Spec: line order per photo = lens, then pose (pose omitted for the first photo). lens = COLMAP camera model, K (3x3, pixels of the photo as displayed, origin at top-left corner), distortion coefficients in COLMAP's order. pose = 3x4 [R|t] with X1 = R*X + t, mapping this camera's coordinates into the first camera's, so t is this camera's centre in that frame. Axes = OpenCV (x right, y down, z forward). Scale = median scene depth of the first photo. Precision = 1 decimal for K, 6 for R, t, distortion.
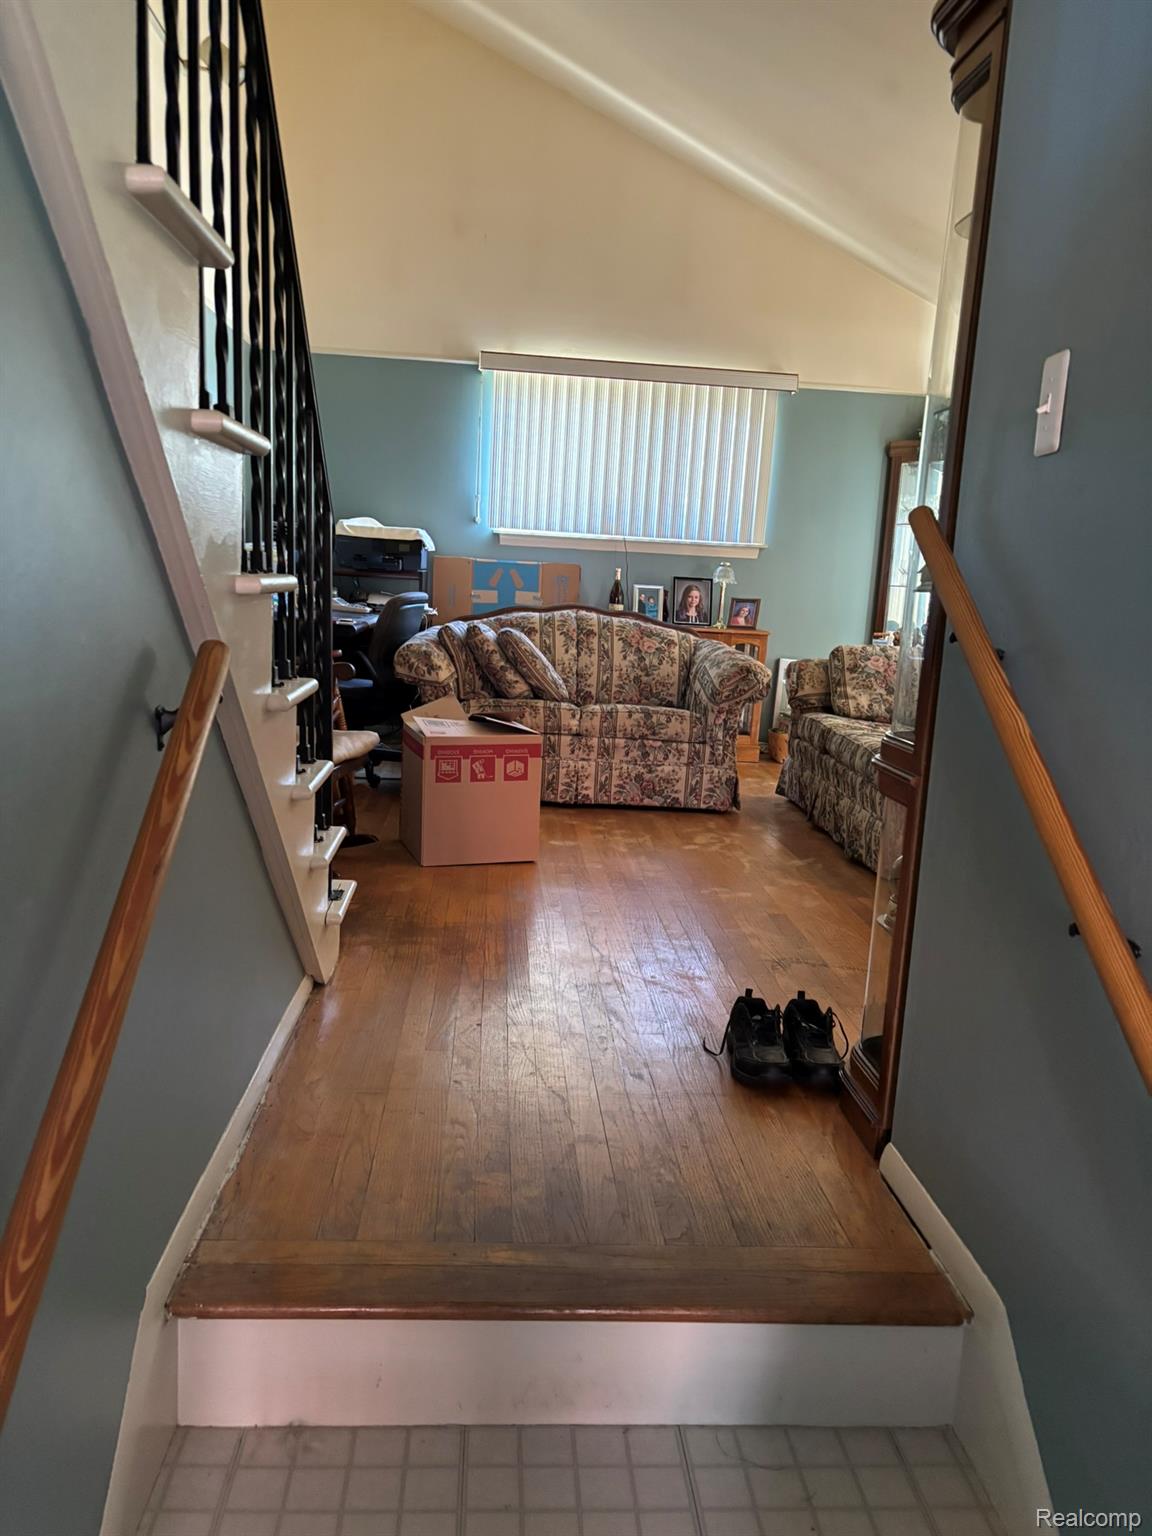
lens RADIAL K [[1150.3, 0, 576.0], [0, 1150.3, 768.0], [0, 0, 1]] dist [0.209455, -0.543098]
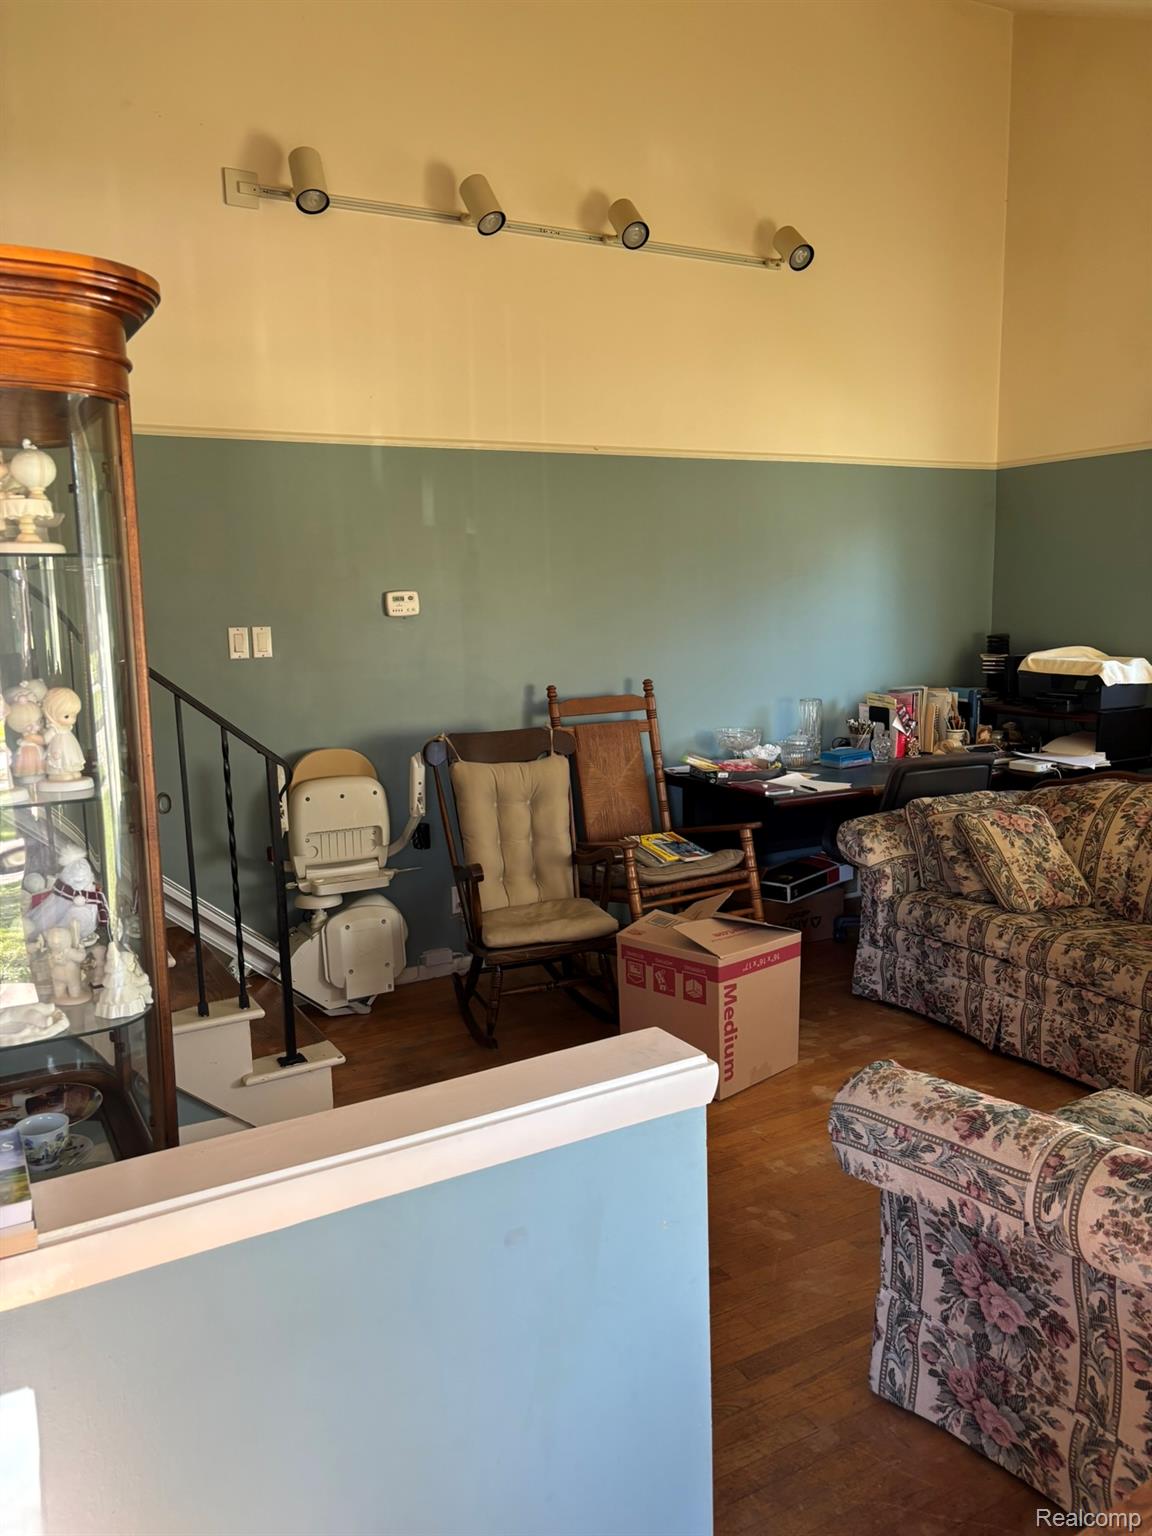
lens RADIAL K [[1151.4, 0, 576.0], [0, 1151.4, 768.0], [0, 0, 1]] dist [0.094891, -0.147306]
pose [[0.432503, 0.070875, -0.898843, 0.550701], [-0.103565, 0.994213, 0.028562, -0.145717], [0.895665, 0.080735, 0.437340, 0.398150]]
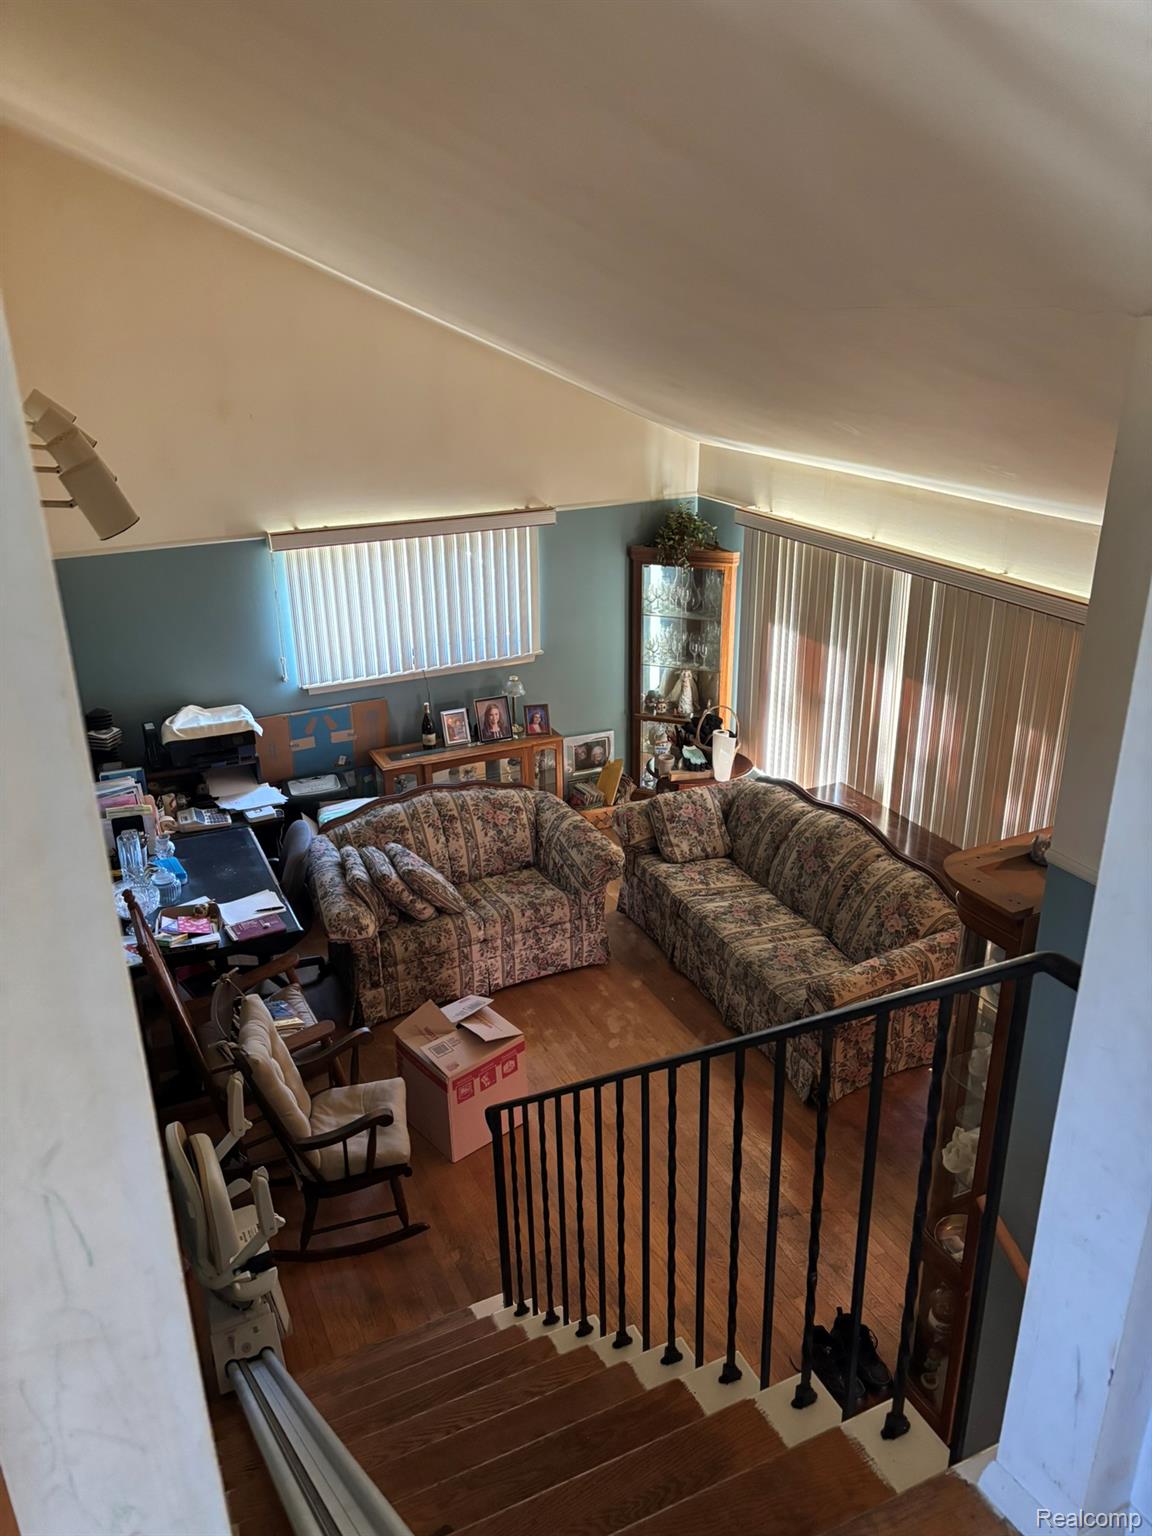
lens RADIAL K [[1150.3, 0, 576.0], [0, 1150.3, 768.0], [0, 0, 1]] dist [0.209455, -0.543098]
pose [[0.927195, -0.203972, 0.314173, -0.248032], [0.125290, 0.959305, 0.253055, -0.487199], [-0.353004, -0.195268, 0.915018, -0.096721]]
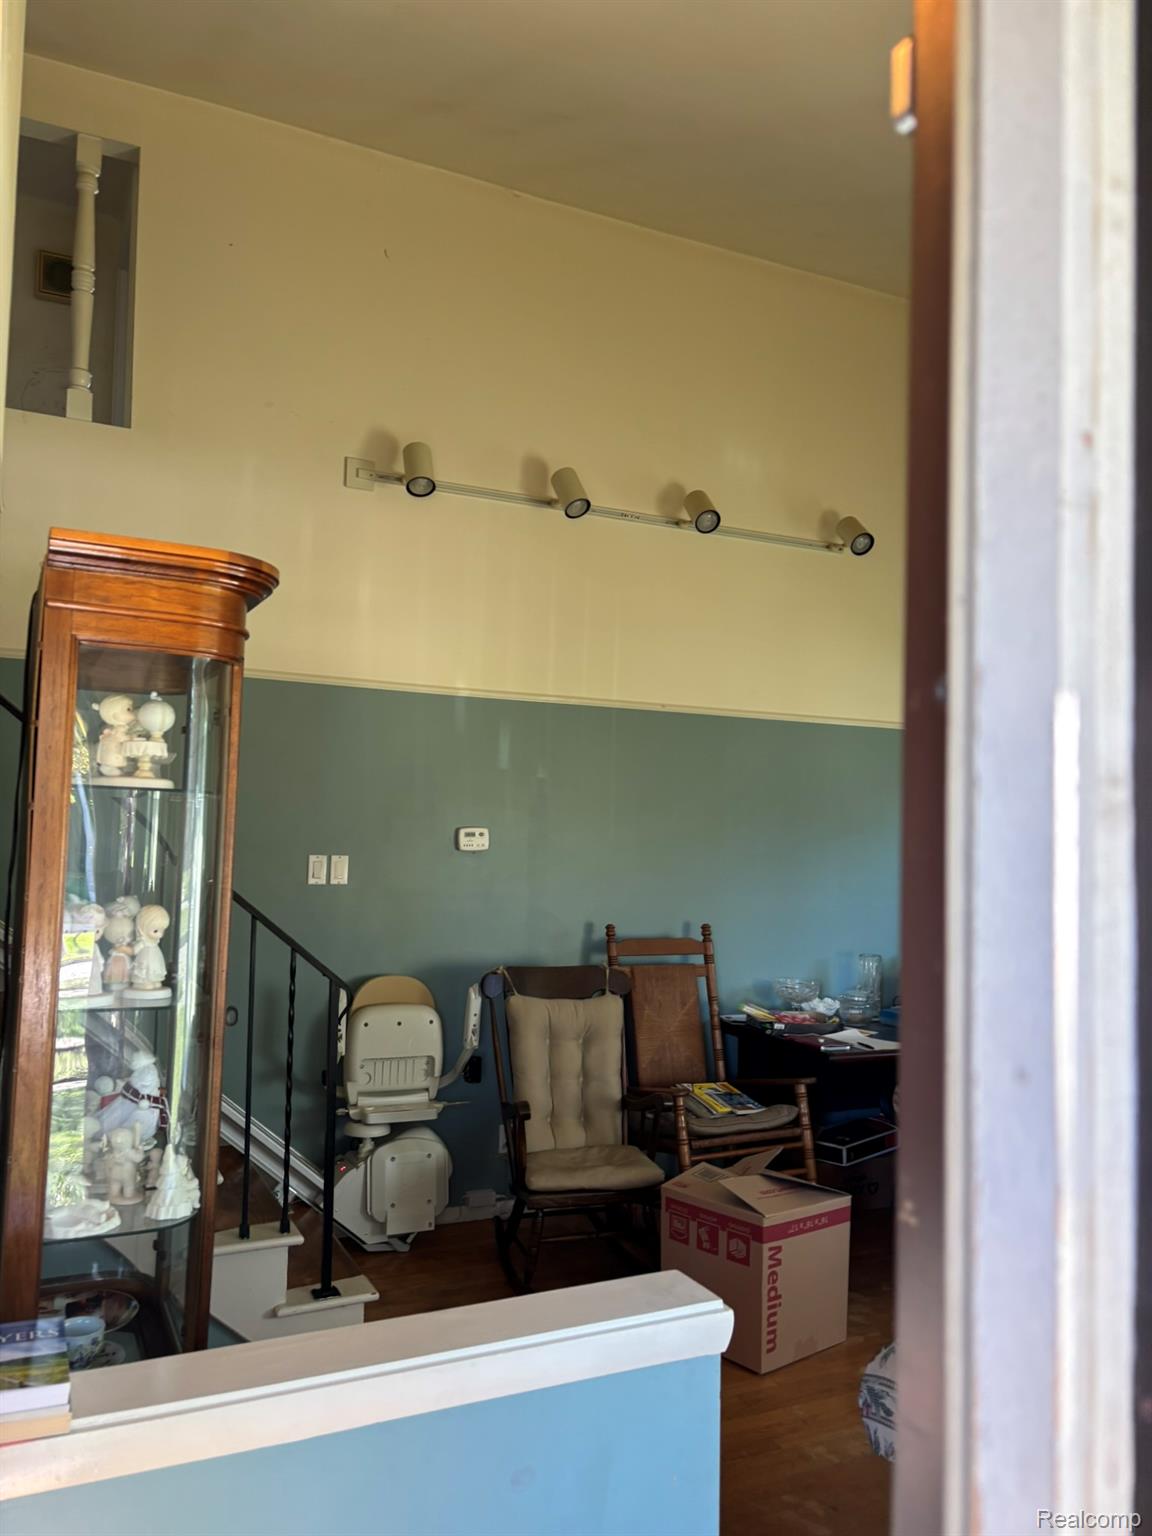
lens RADIAL K [[1160.2, 0, 567.2], [0, 1160.2, 785.4], [0, 0, 1]] dist [0.023807, 0.007769]
pose [[0.368894, -0.082854, -0.925771, 0.581188], [-0.160781, 0.975316, -0.151355, -0.145894], [0.915460, 0.204680, 0.346467, 0.394483]]
